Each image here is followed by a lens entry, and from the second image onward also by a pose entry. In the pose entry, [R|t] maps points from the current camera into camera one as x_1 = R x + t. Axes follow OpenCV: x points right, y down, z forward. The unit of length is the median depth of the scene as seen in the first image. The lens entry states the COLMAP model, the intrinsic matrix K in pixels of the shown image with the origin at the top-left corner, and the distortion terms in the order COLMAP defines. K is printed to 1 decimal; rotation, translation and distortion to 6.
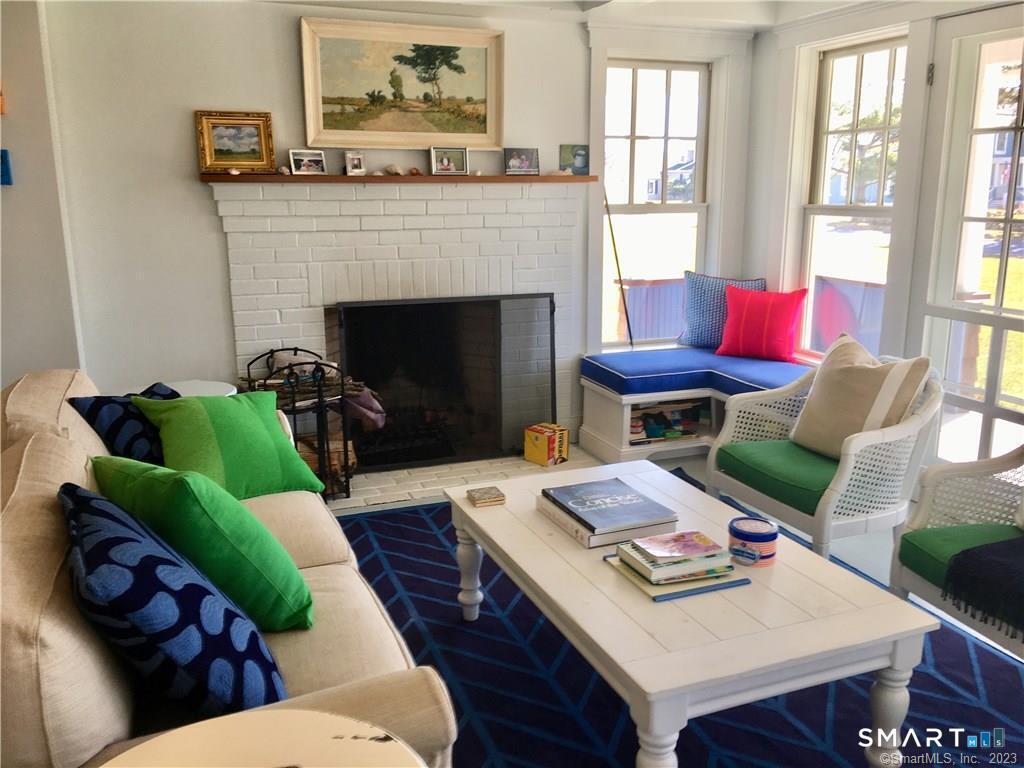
lens RADIAL K [[877.8, 0, 502.1], [0, 877.8, 386.8], [0, 0, 1]] dist [0.051935, -0.069845]
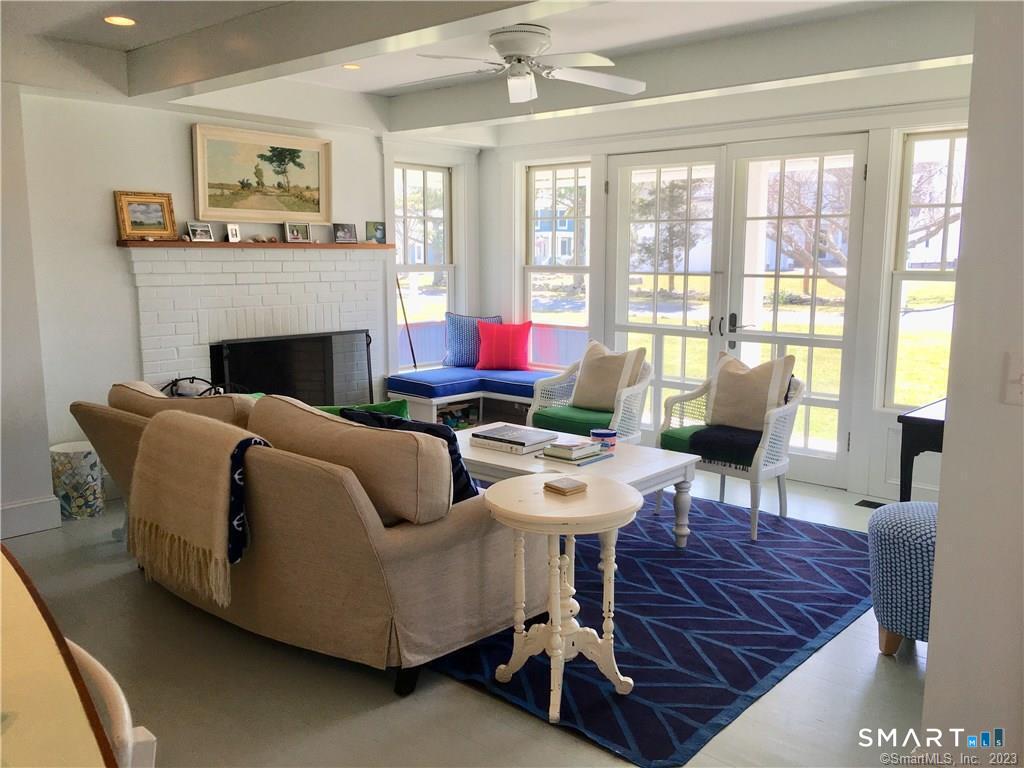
lens RADIAL K [[877.8, 0, 515.5], [0, 877.8, 382.2], [0, 0, 1]] dist [0.051935, -0.069845]
pose [[0.885838, -0.063573, 0.459619, -0.400353], [0.099056, 0.993644, -0.053477, 0.074480], [-0.453298, 0.092900, 0.886505, -0.316644]]
